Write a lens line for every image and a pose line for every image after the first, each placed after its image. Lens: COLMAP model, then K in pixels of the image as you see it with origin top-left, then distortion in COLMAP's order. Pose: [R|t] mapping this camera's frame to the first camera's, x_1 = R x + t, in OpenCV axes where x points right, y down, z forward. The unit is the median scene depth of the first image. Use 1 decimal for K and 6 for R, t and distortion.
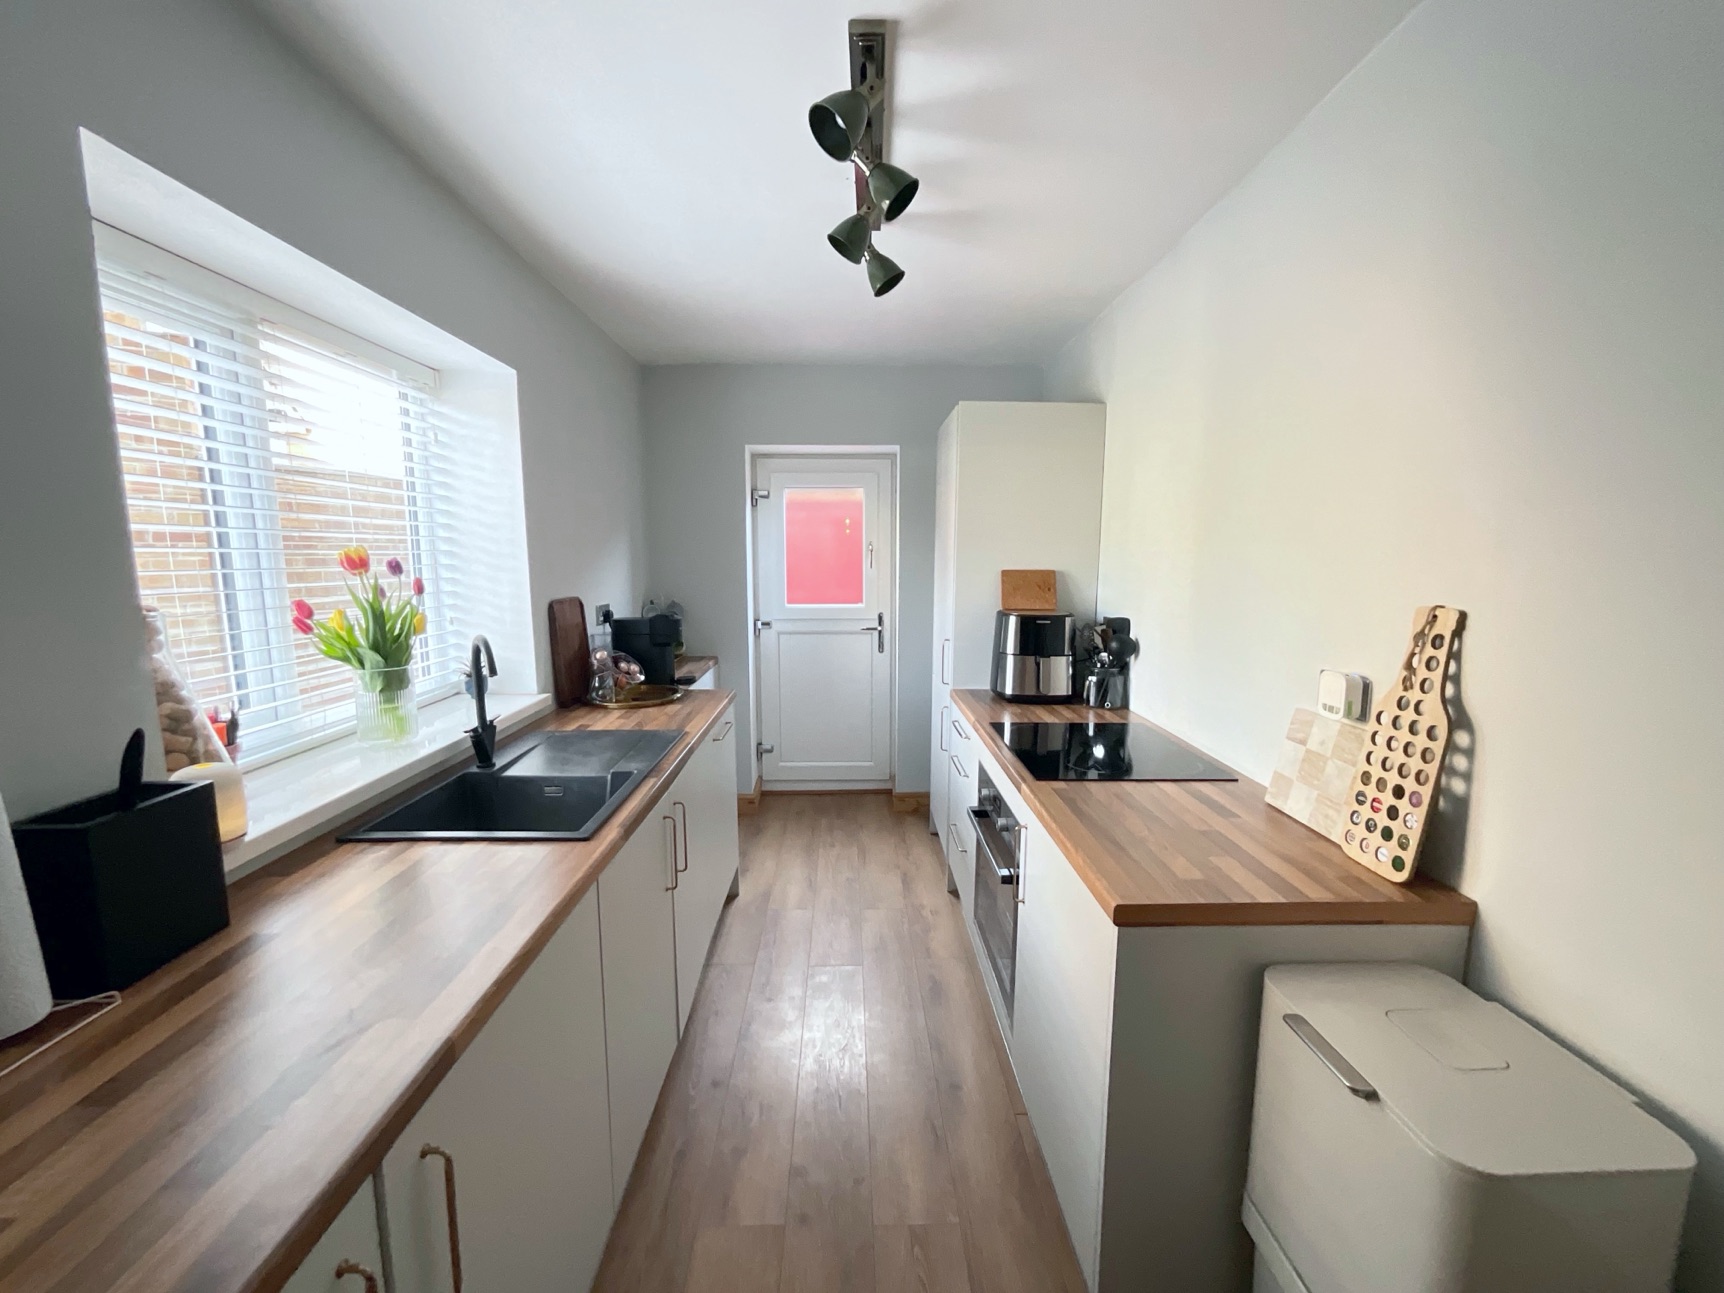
lens RADIAL K [[697.3, 0, 861.5], [0, 697.3, 645.1], [0, 0, 1]] dist [0.000552, 0.000448]
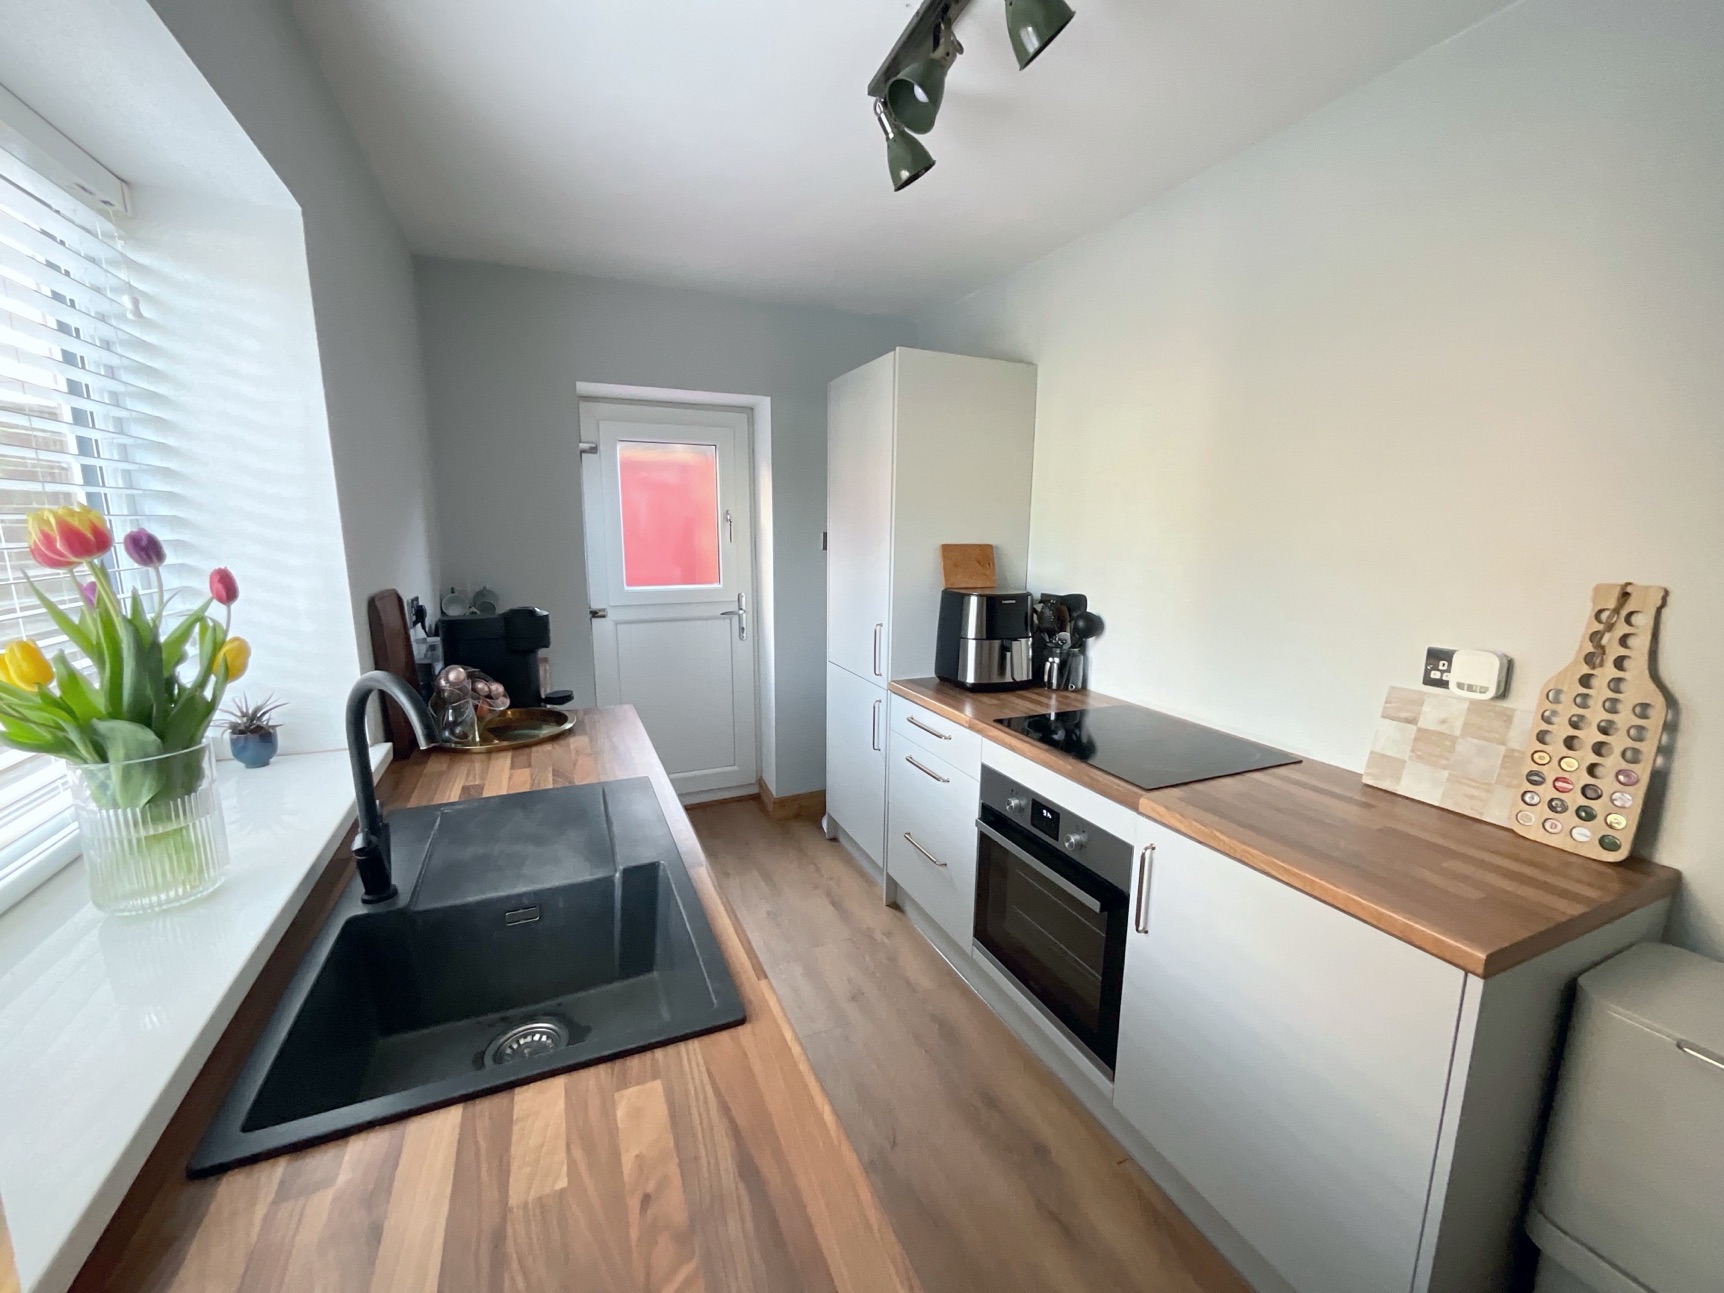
lens RADIAL K [[697.3, 0, 861.5], [0, 697.3, 645.1], [0, 0, 1]] dist [0.000552, 0.000448]
pose [[0.922082, -0.059775, 0.382350, -0.270047], [0.044185, 0.997800, 0.049435, -0.030462], [-0.384463, -0.028689, 0.922694, 0.232982]]
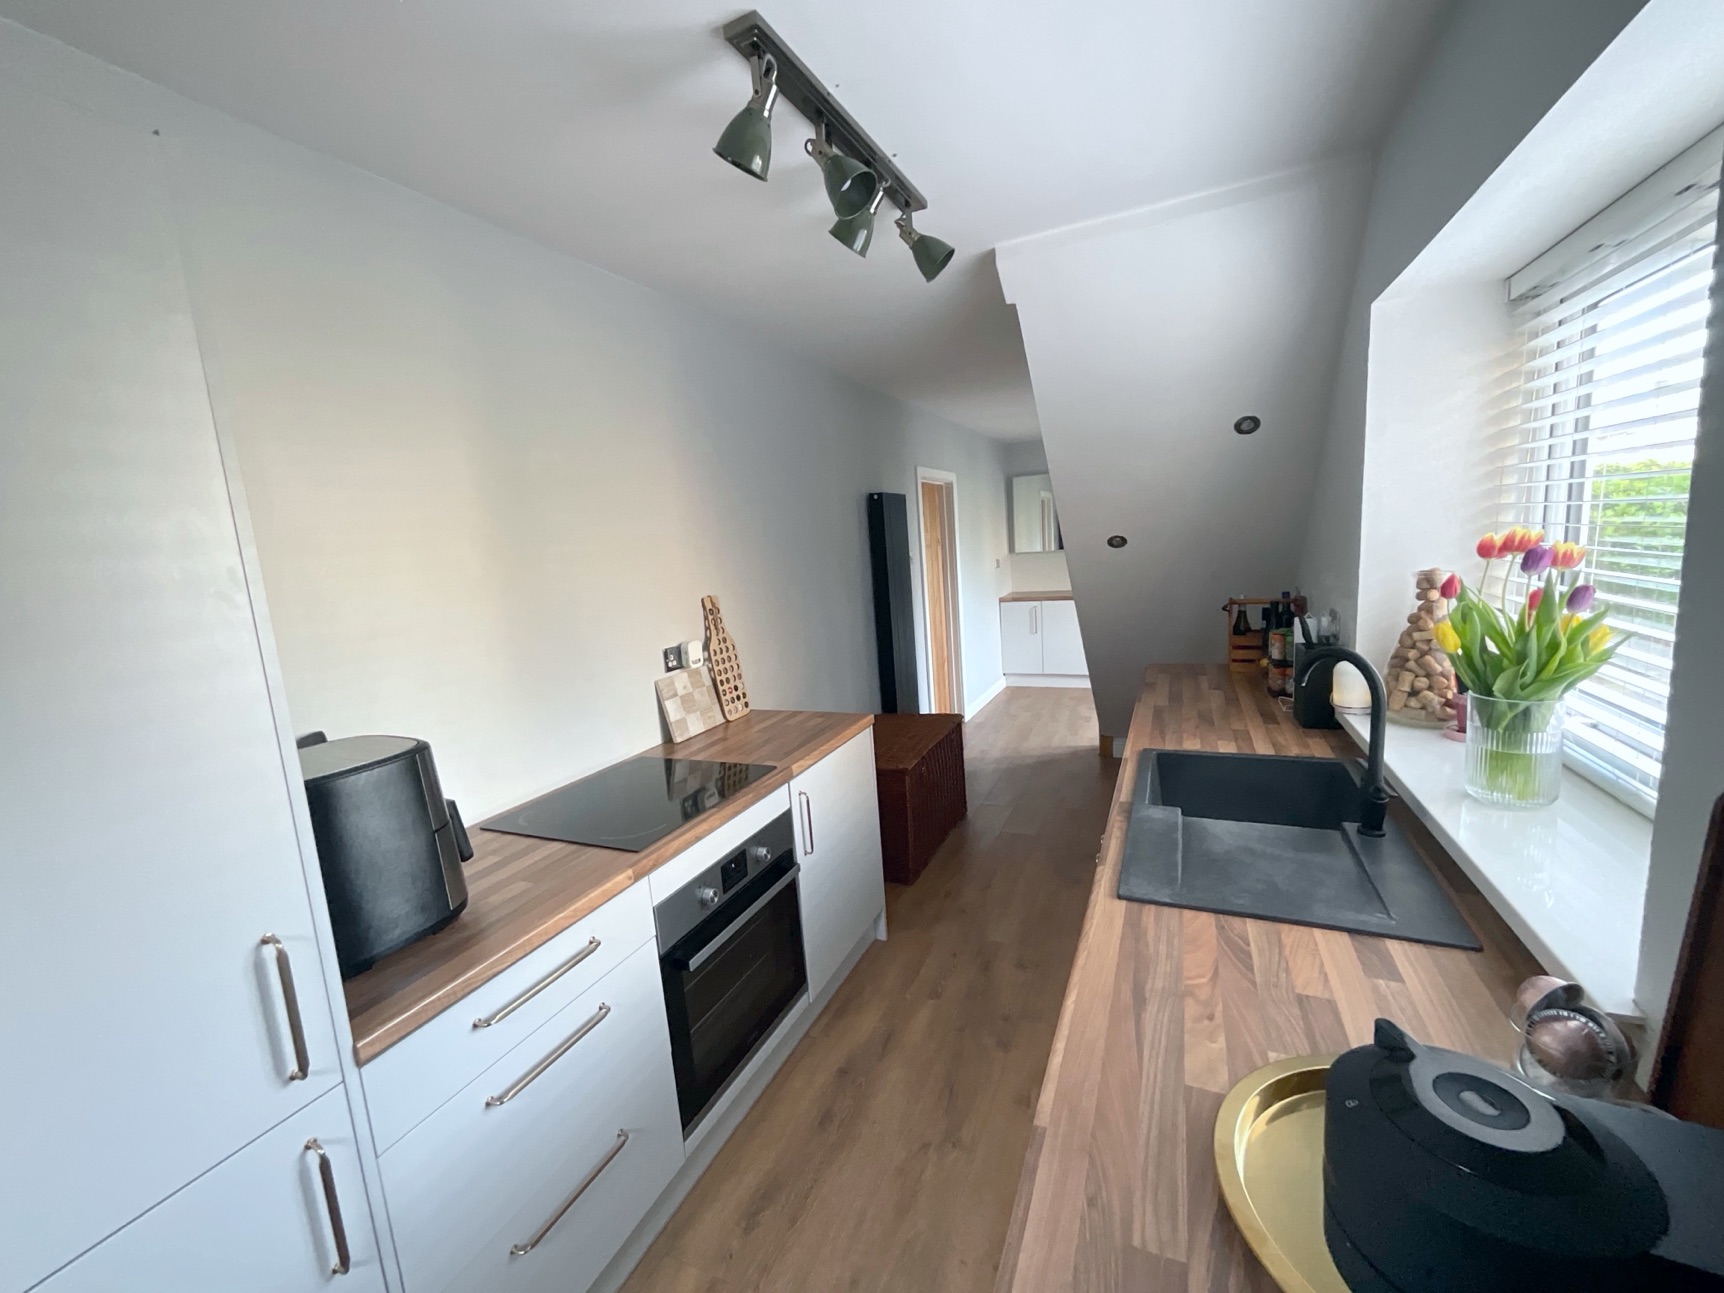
lens RADIAL K [[697.3, 0, 861.5], [0, 697.3, 645.1], [0, 0, 1]] dist [0.000552, 0.000448]
pose [[-0.898751, -0.003091, 0.438448, -0.266596], [0.126214, 0.955825, 0.265458, -0.201838], [-0.419901, 0.293919, -0.858659, 1.282289]]
